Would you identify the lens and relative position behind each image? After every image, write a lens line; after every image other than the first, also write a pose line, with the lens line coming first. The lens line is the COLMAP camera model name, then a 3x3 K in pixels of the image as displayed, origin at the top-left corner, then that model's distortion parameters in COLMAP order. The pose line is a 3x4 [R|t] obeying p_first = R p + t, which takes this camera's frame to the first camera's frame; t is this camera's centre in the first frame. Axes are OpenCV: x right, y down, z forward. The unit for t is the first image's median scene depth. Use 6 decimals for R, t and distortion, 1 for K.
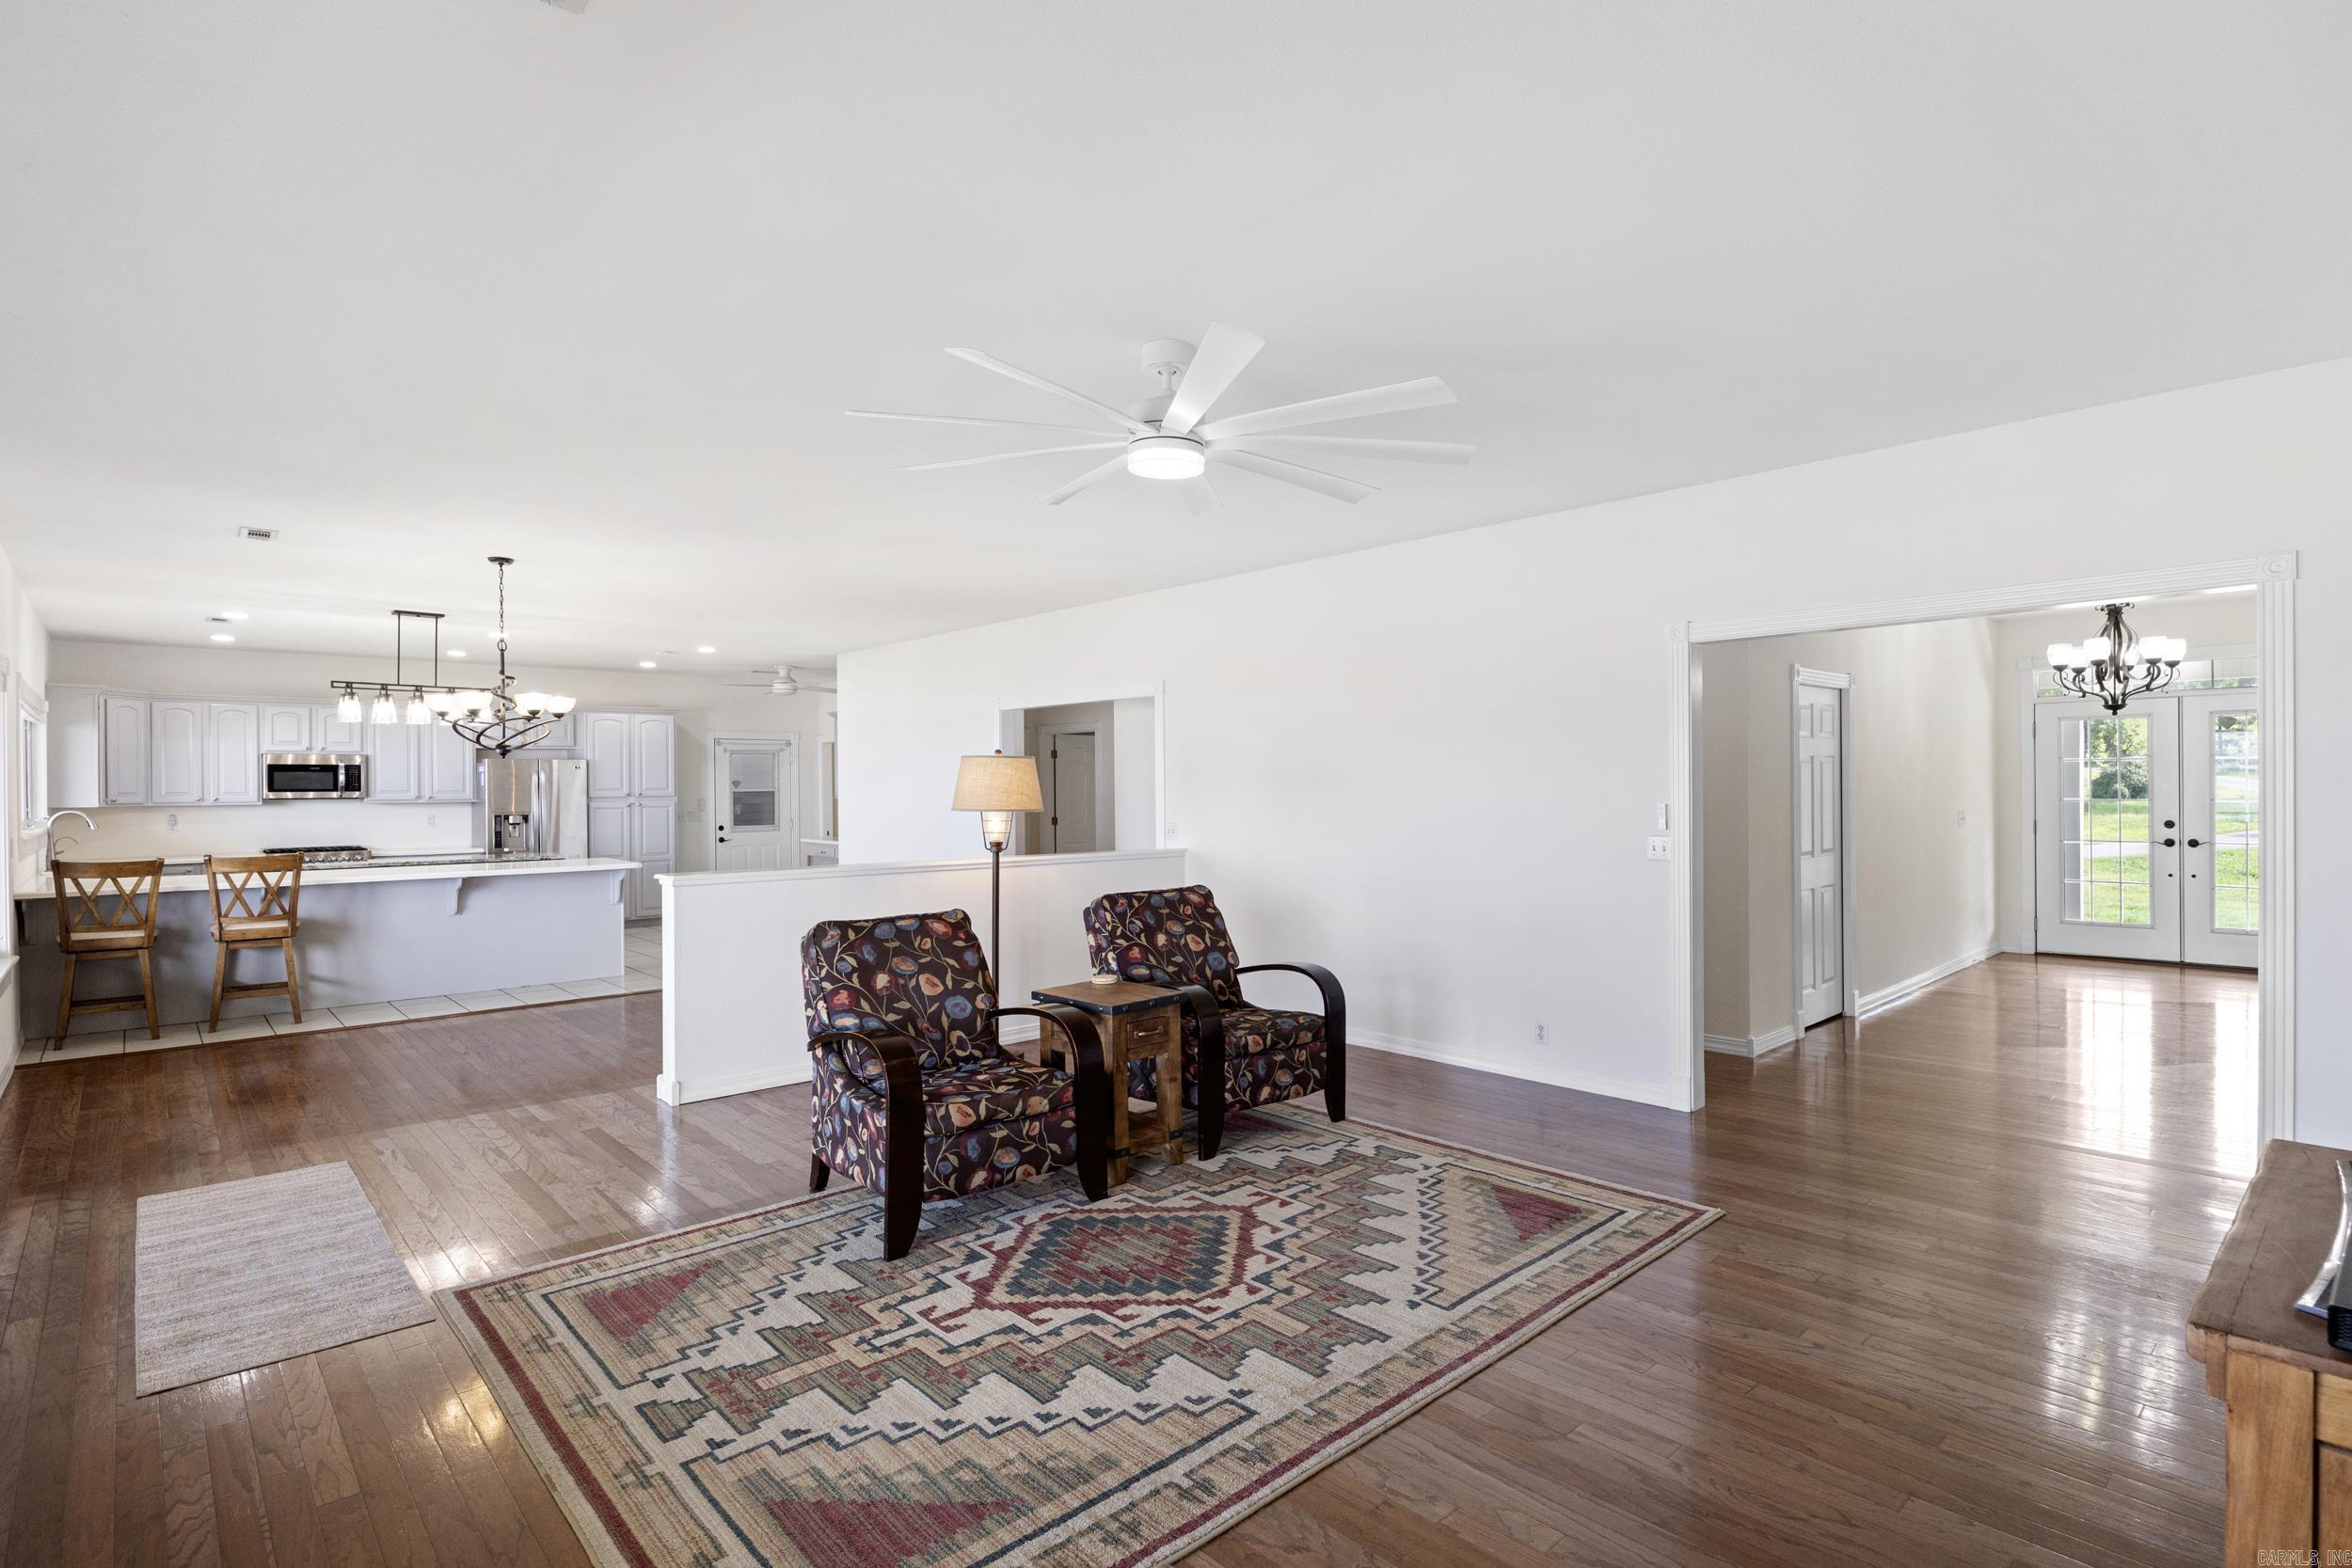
lens RADIAL K [[1165.8, 0, 1175.5], [0, 1165.8, 795.2], [0, 0, 1]] dist [0.000677, -0.002142]
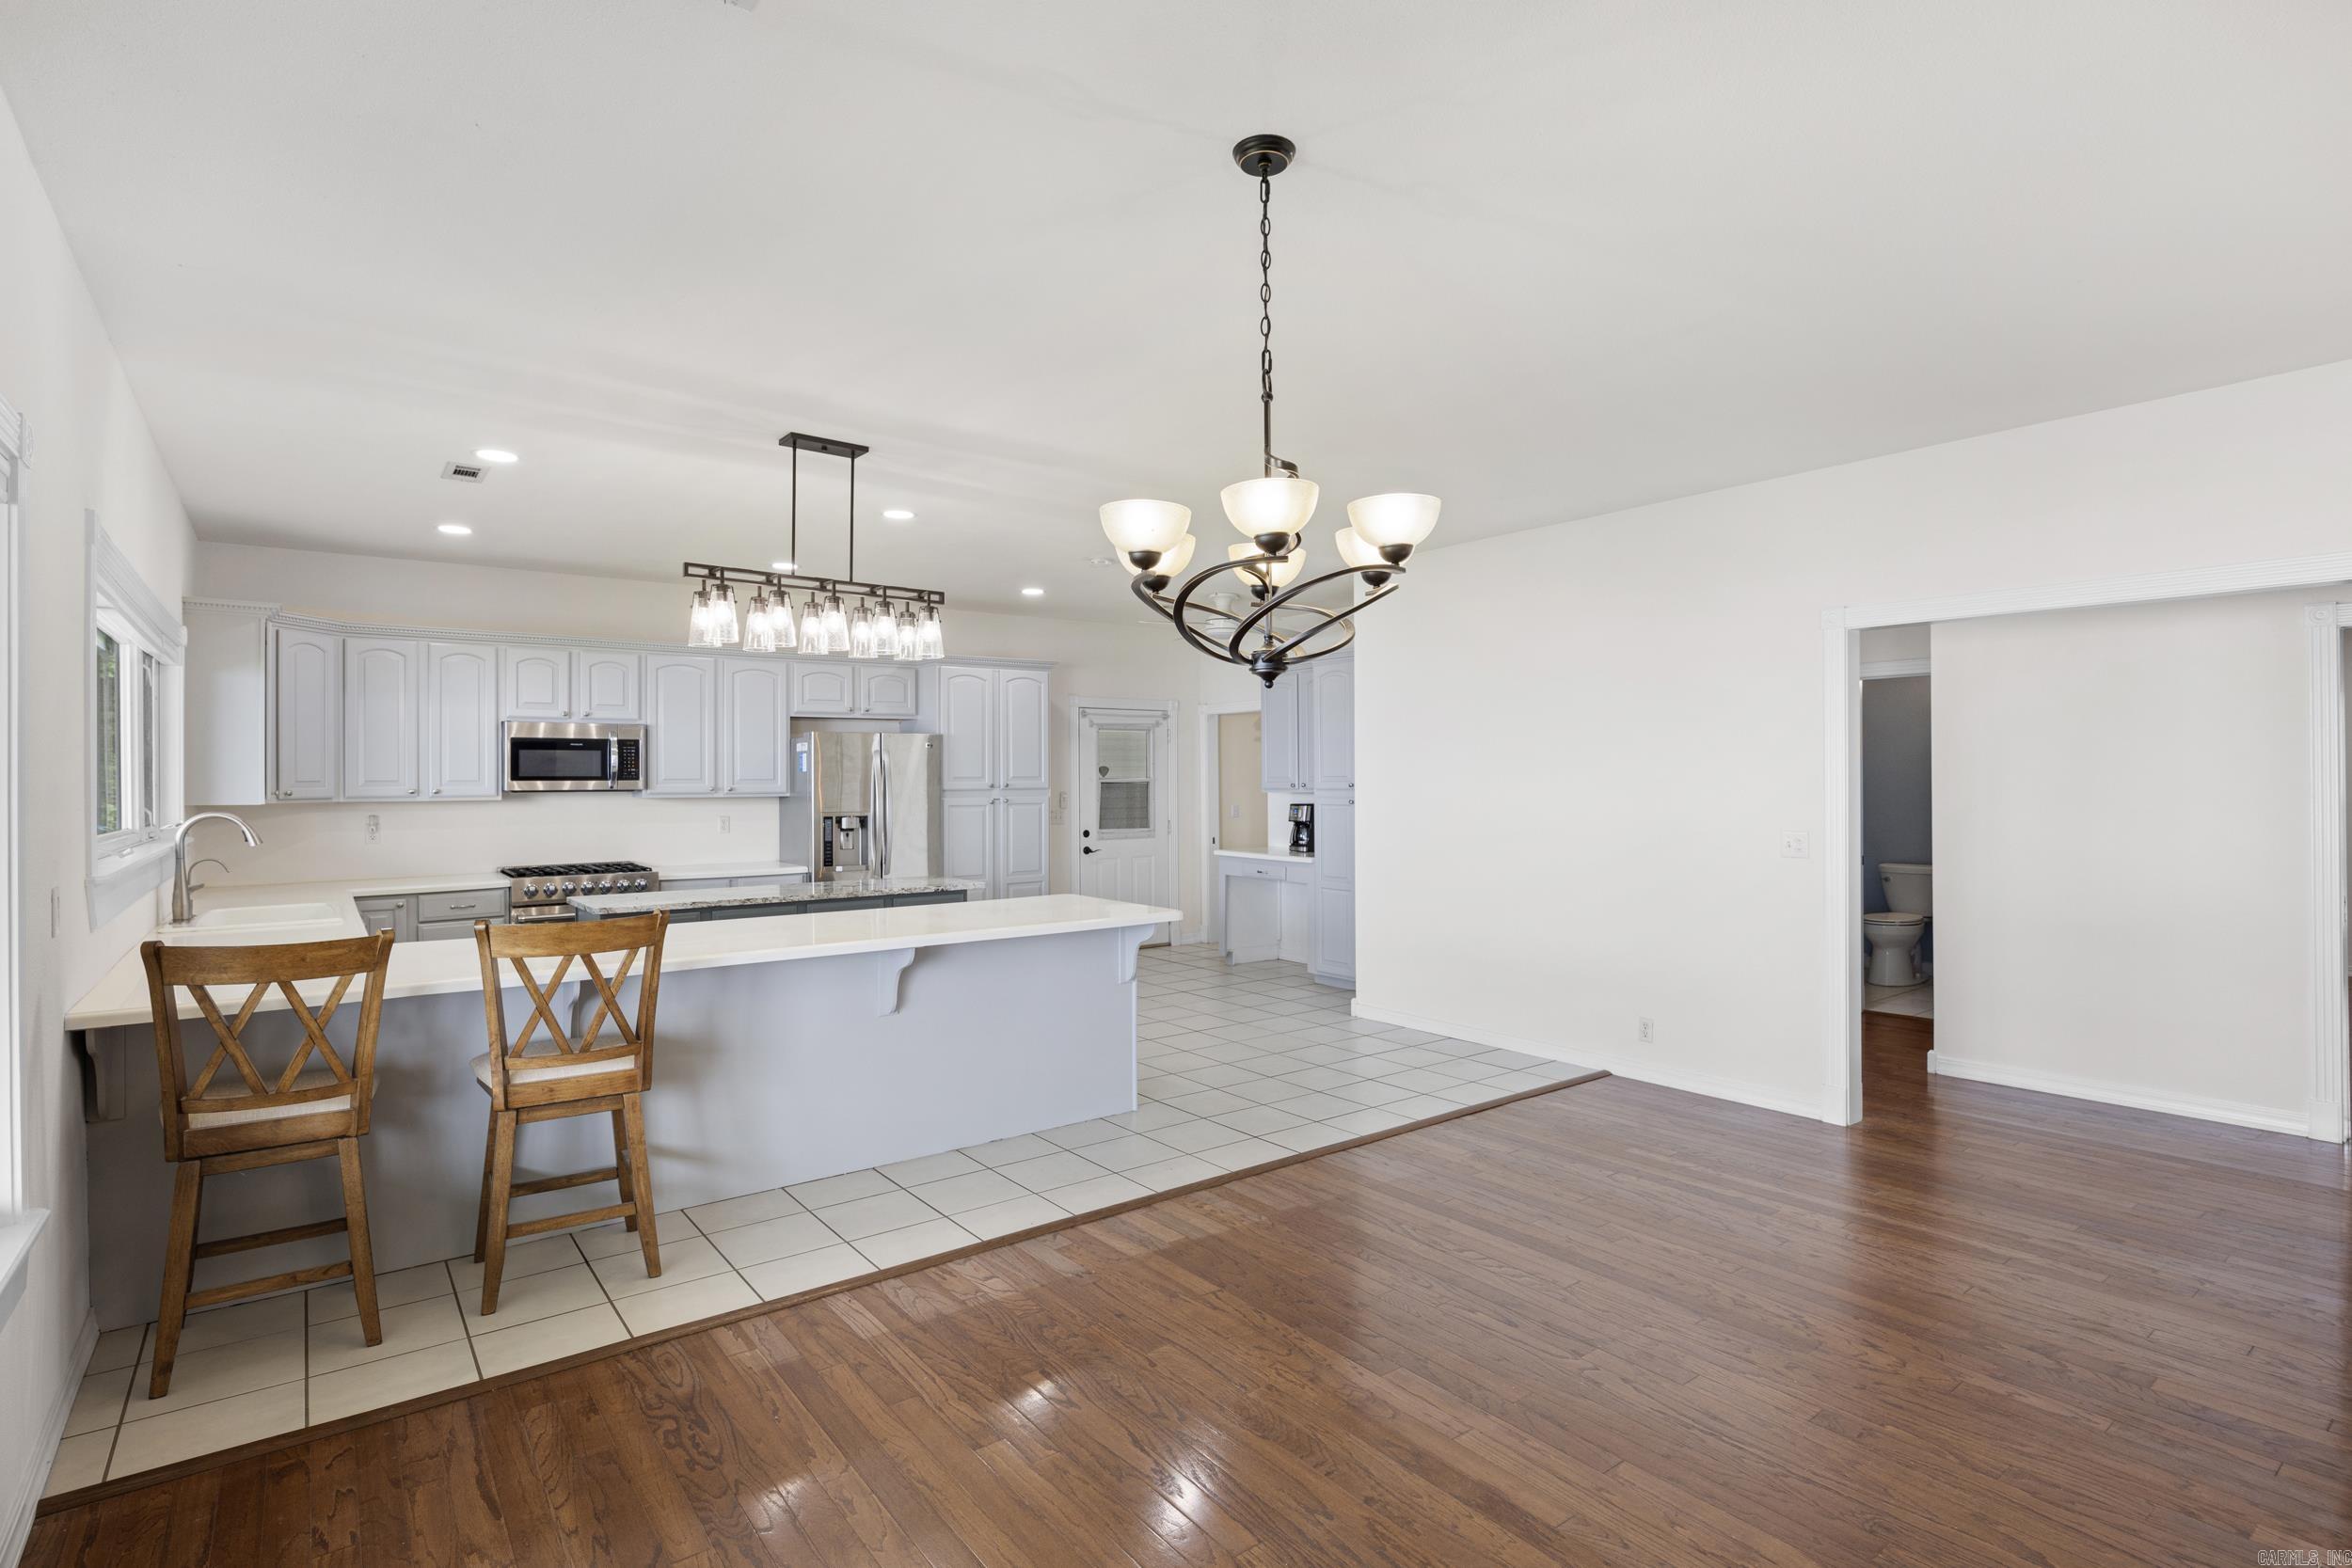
lens RADIAL K [[1165.8, 0, 1179.8], [0, 1165.8, 777.9], [0, 0, 1]] dist [0.000677, -0.002142]
pose [[0.996221, 0.001949, -0.086828, -0.354715], [-0.002679, 0.999962, -0.008291, 0.000210], [0.086809, 0.008492, 0.996189, 0.389723]]
